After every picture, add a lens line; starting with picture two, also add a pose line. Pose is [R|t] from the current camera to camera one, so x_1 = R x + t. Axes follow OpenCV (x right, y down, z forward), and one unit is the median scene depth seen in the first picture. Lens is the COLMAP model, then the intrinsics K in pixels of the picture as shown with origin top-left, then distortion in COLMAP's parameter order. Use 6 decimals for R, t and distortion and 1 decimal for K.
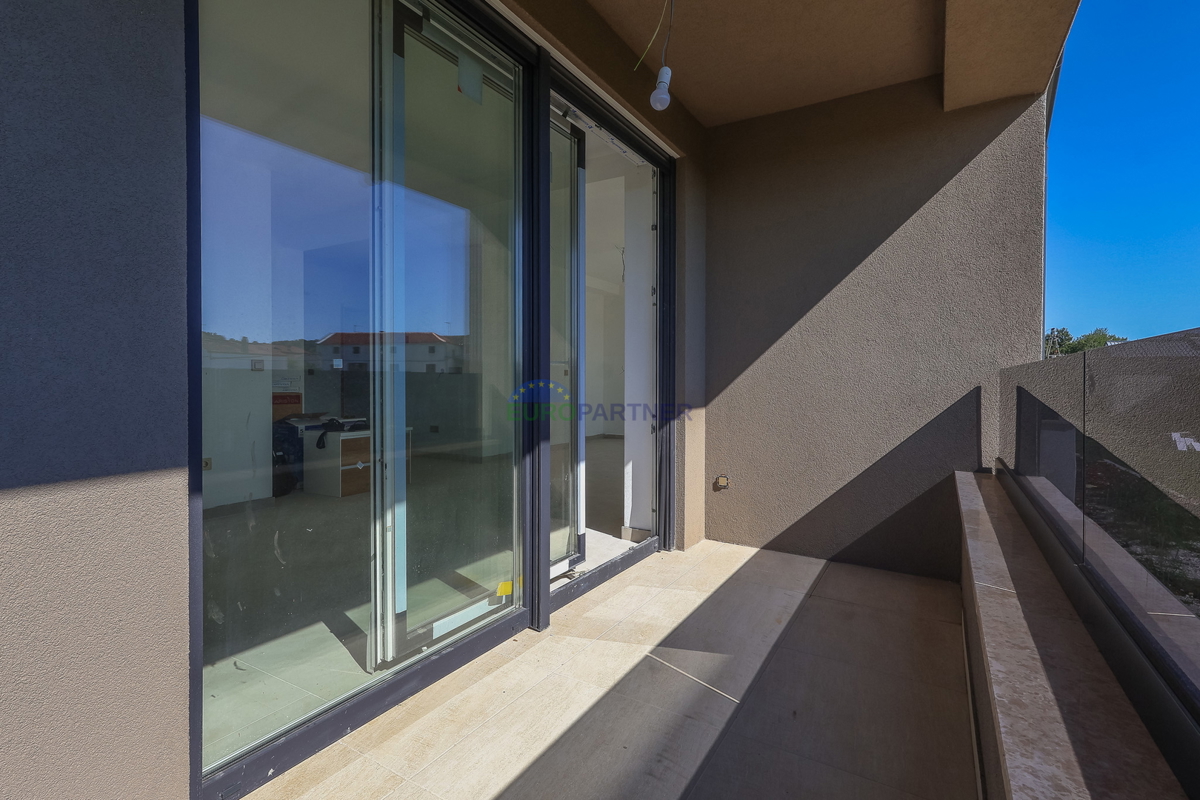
lens RADIAL K [[574.0, 0, 602.0], [0, 574.0, 387.5], [0, 0, 1]] dist [0.001145, 0.000102]
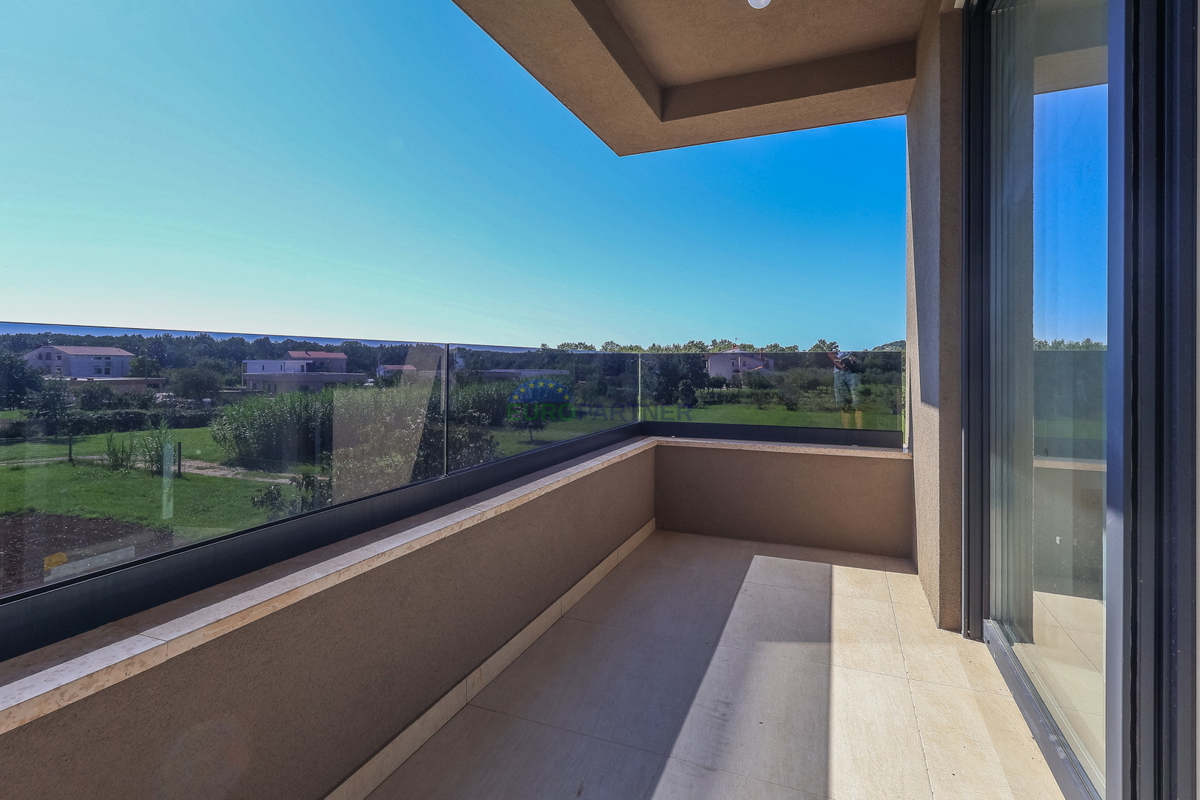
lens RADIAL K [[574.0, 0, 602.0], [0, 574.0, 387.5], [0, 0, 1]] dist [0.001145, 0.000102]
pose [[-0.990603, 0.000896, -0.136765, 0.251665], [-0.006938, 0.998362, 0.056795, -0.011842], [0.136592, 0.057210, -0.988974, 1.063788]]
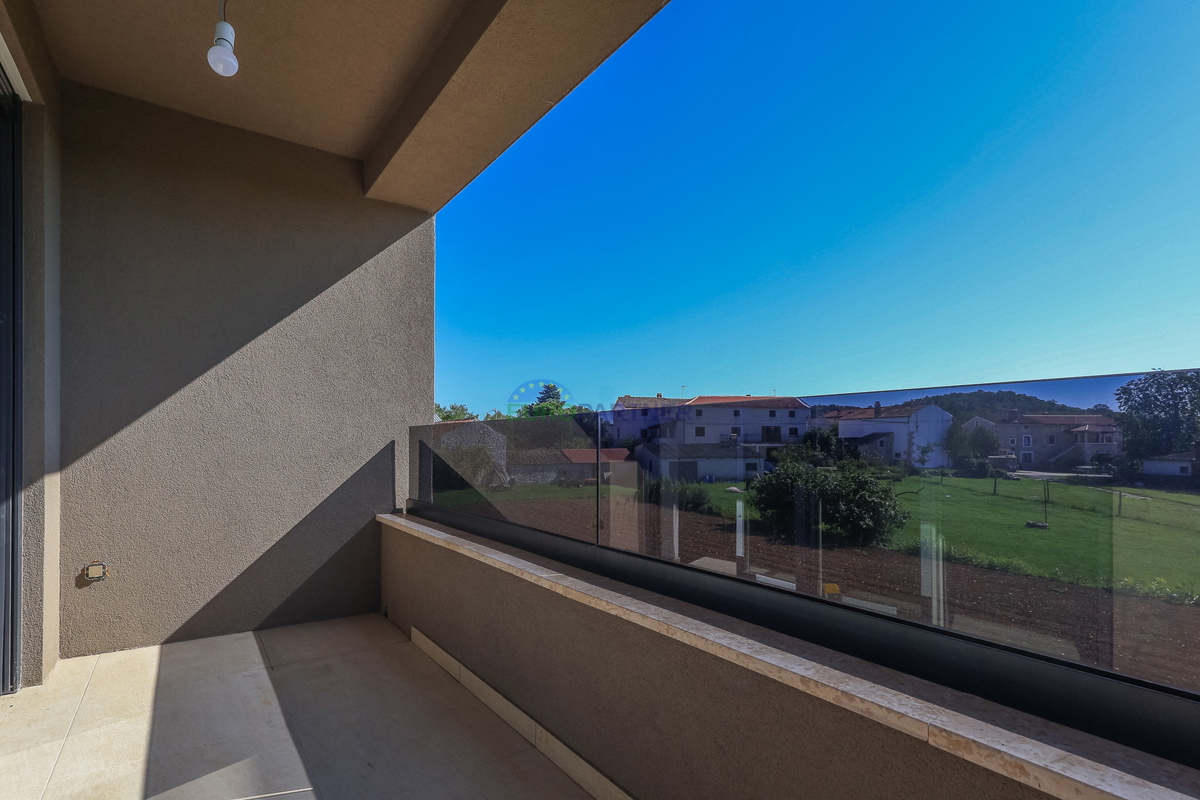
lens RADIAL K [[568.7, 0, 597.9], [0, 568.7, 441.5], [0, 0, 1]] dist [0.005022, 0.001000]
pose [[0.399048, 0.000024, 0.916930, -0.252184], [0.011701, 0.999918, -0.005118, 0.011147], [-0.916855, 0.012771, 0.399015, 0.145925]]
